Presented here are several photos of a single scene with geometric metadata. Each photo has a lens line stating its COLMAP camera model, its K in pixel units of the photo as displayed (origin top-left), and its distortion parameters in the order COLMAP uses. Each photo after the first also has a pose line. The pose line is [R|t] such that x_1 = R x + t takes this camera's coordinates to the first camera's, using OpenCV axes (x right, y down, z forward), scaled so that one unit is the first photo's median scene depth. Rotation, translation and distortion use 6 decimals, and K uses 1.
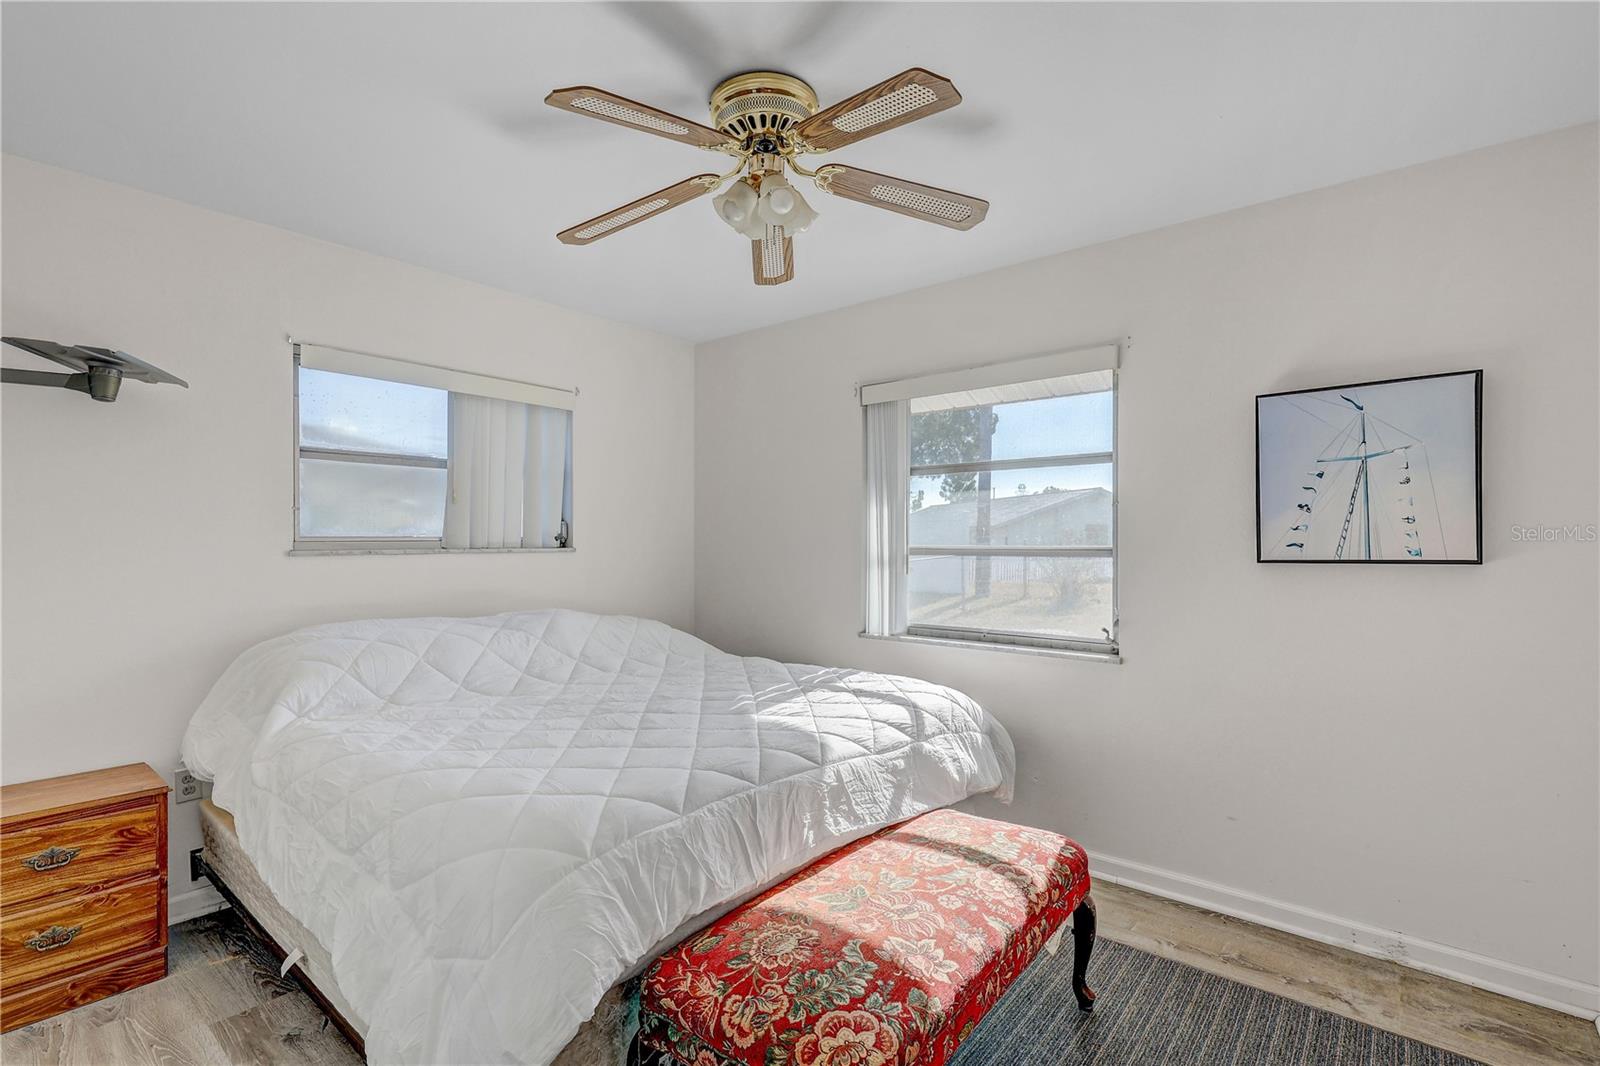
lens RADIAL K [[728.2, 0, 807.8], [0, 728.2, 536.6], [0, 0, 1]] dist [-0.005183, -0.000336]
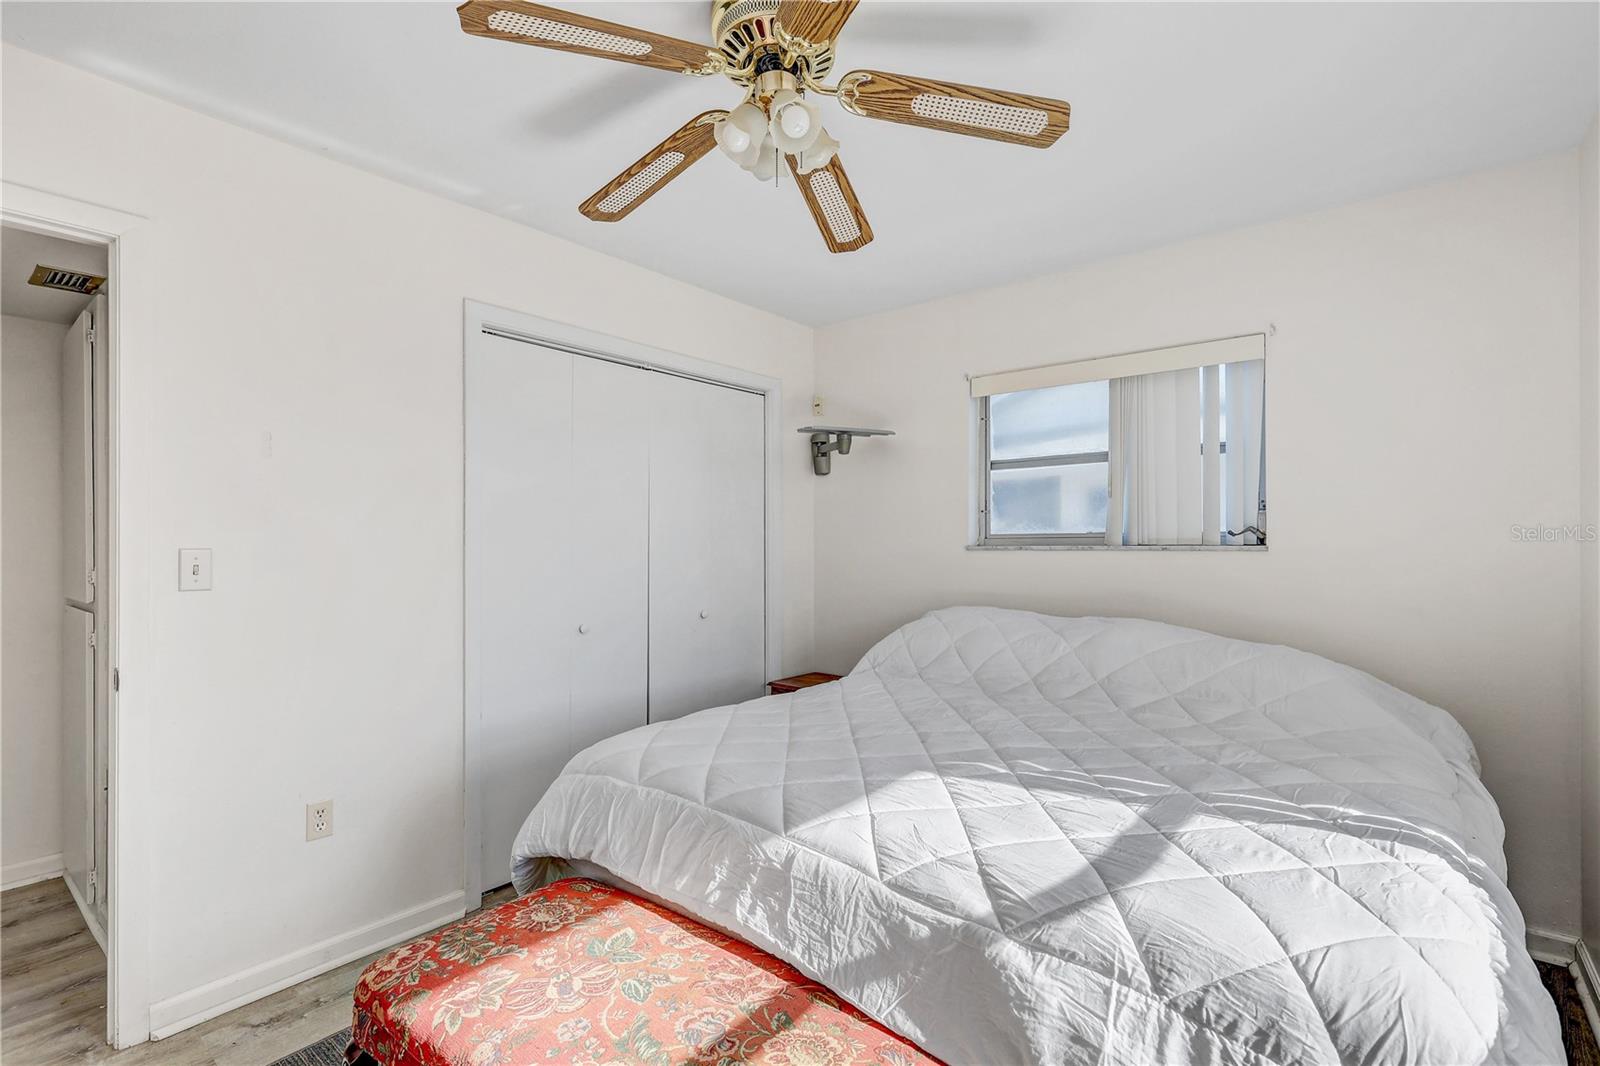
lens RADIAL K [[728.2, 0, 803.5], [0, 728.2, 533.5], [0, 0, 1]] dist [-0.005183, -0.000336]
pose [[0.012437, -0.010633, -0.999866, 0.700347], [0.008012, 0.999912, -0.010534, 0.011806], [0.999891, -0.007880, 0.012521, 0.922582]]
